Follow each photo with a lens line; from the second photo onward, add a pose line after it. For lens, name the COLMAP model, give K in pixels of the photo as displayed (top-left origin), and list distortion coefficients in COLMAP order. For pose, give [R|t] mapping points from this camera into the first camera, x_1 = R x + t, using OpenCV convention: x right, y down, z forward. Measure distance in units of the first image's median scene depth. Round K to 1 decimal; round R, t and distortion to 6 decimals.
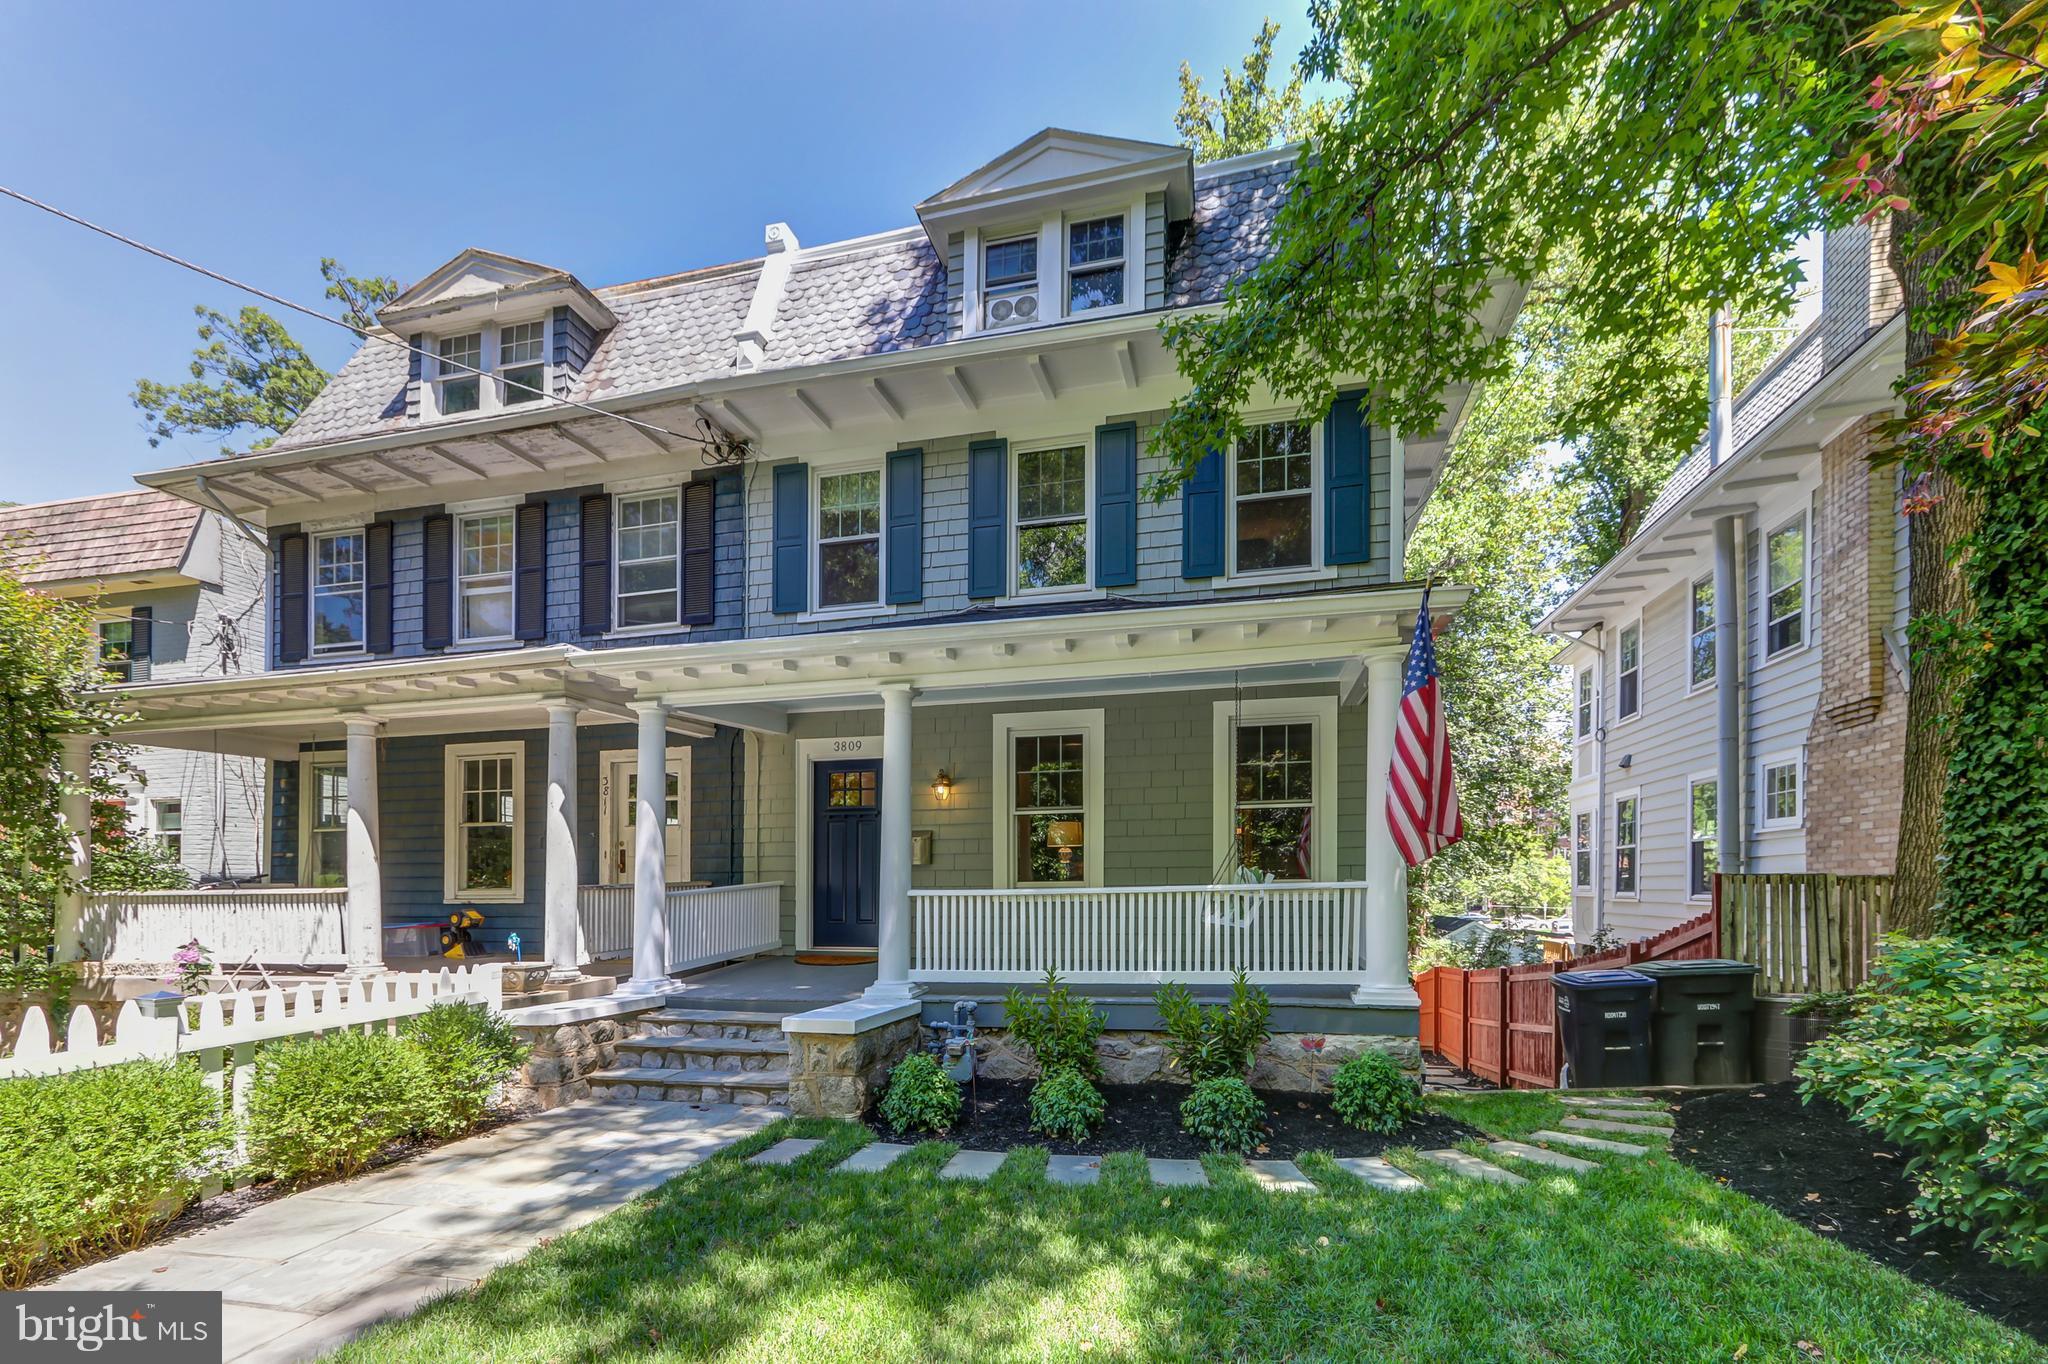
lens RADIAL K [[903.2, 0, 1024.2], [0, 903.2, 808.8], [0, 0, 1]] dist [-0.000490, -0.000158]
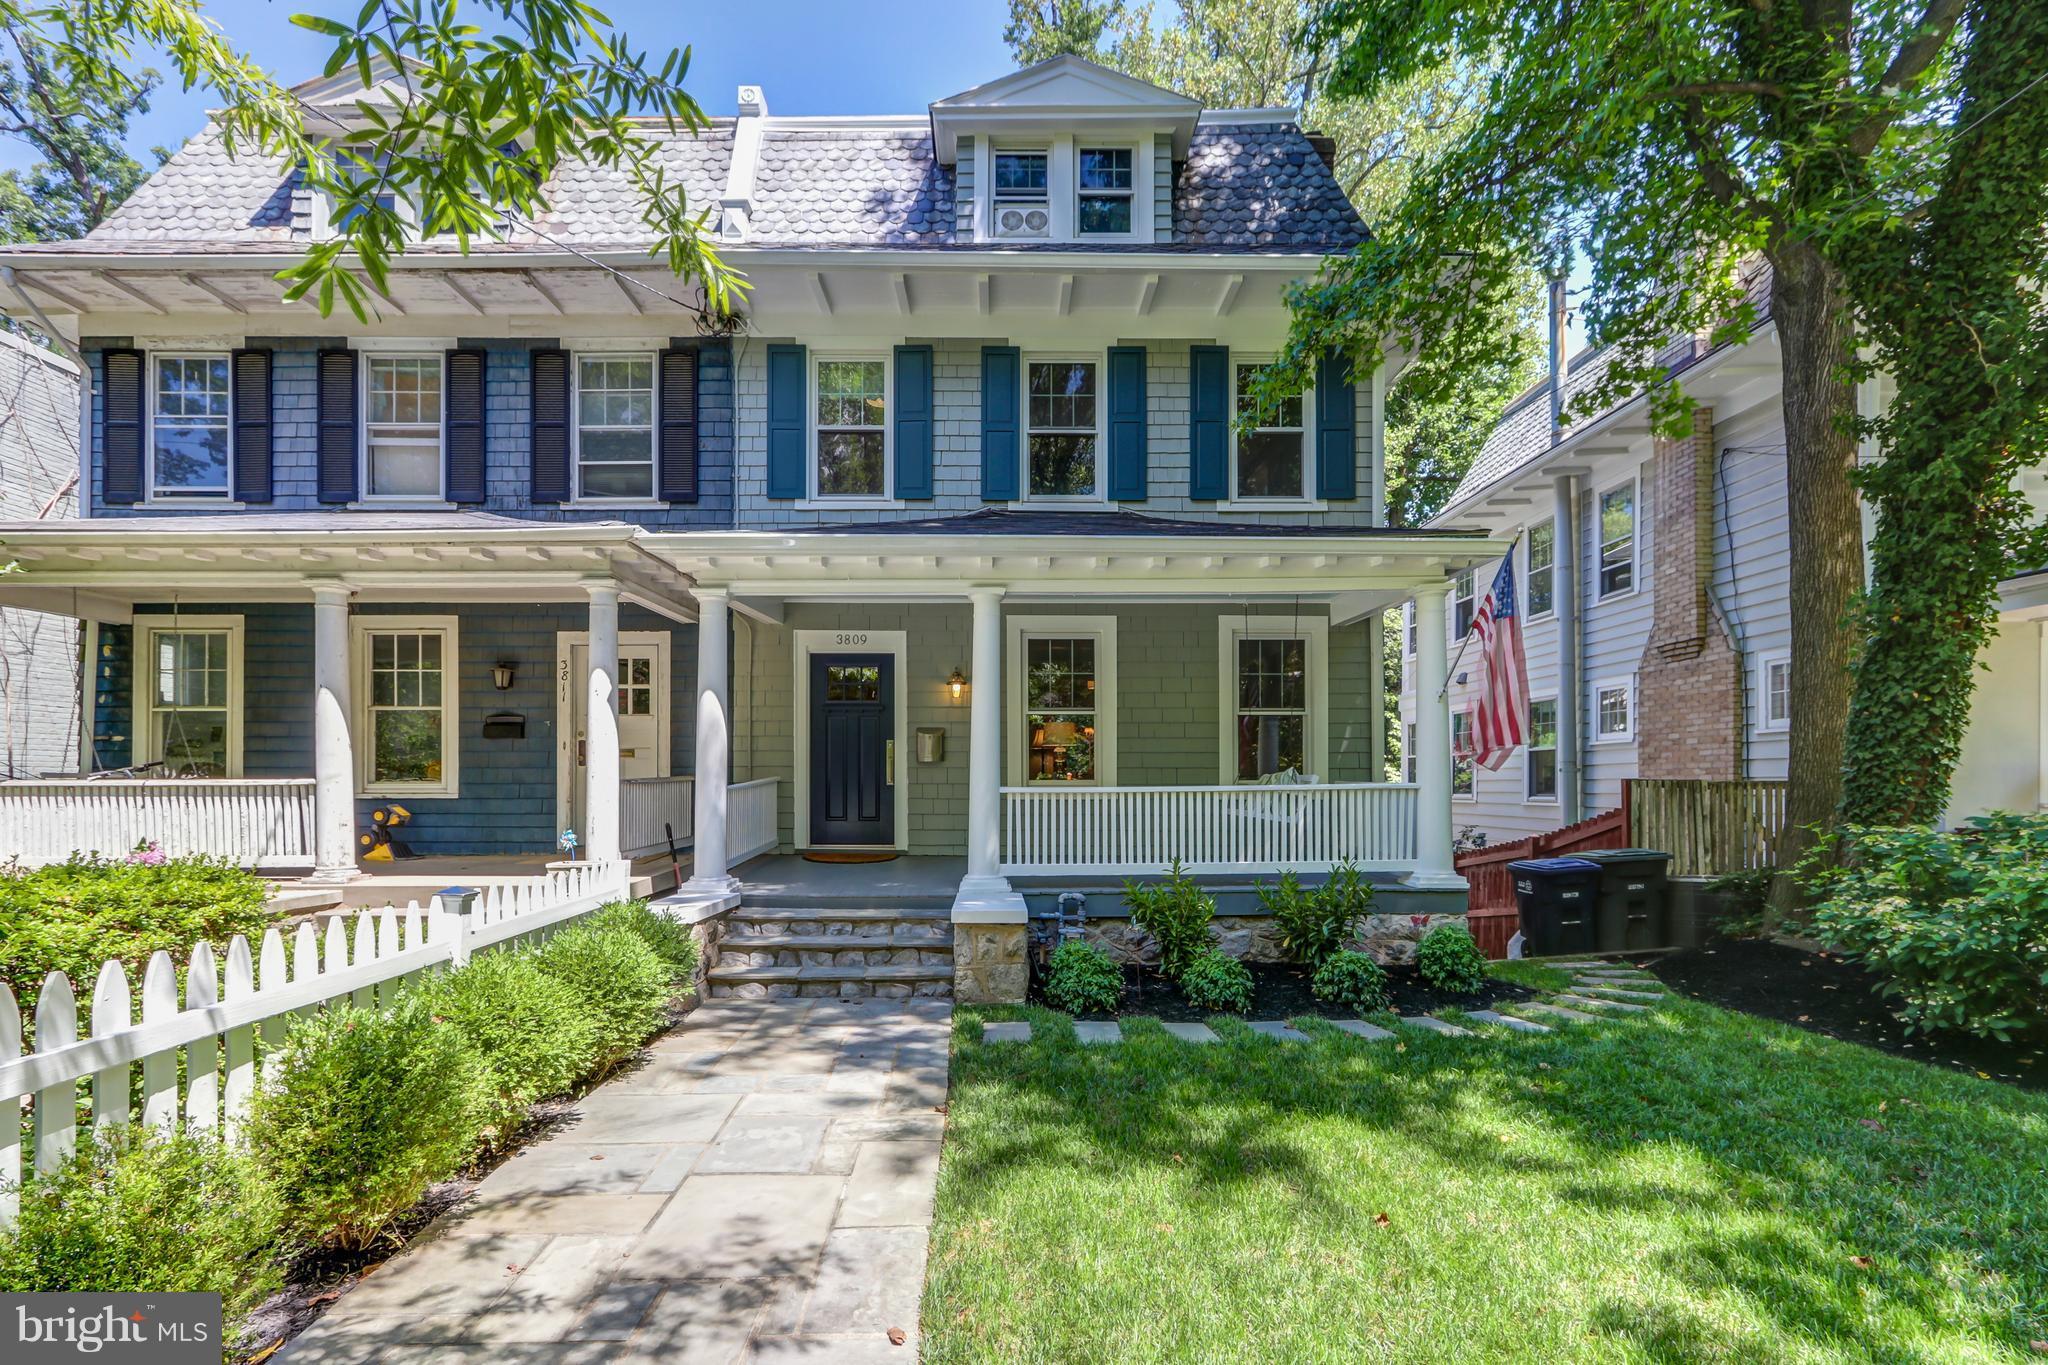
lens RADIAL K [[957.2, 0, 1009.5], [0, 957.2, 692.6], [0, 0, 1]] dist [-0.001408, 0.000013]
pose [[0.970907, 0.031447, 0.237383, -0.270207], [-0.028911, 0.999482, -0.014160, -0.002233], [-0.237705, 0.006885, 0.971313, -0.048339]]
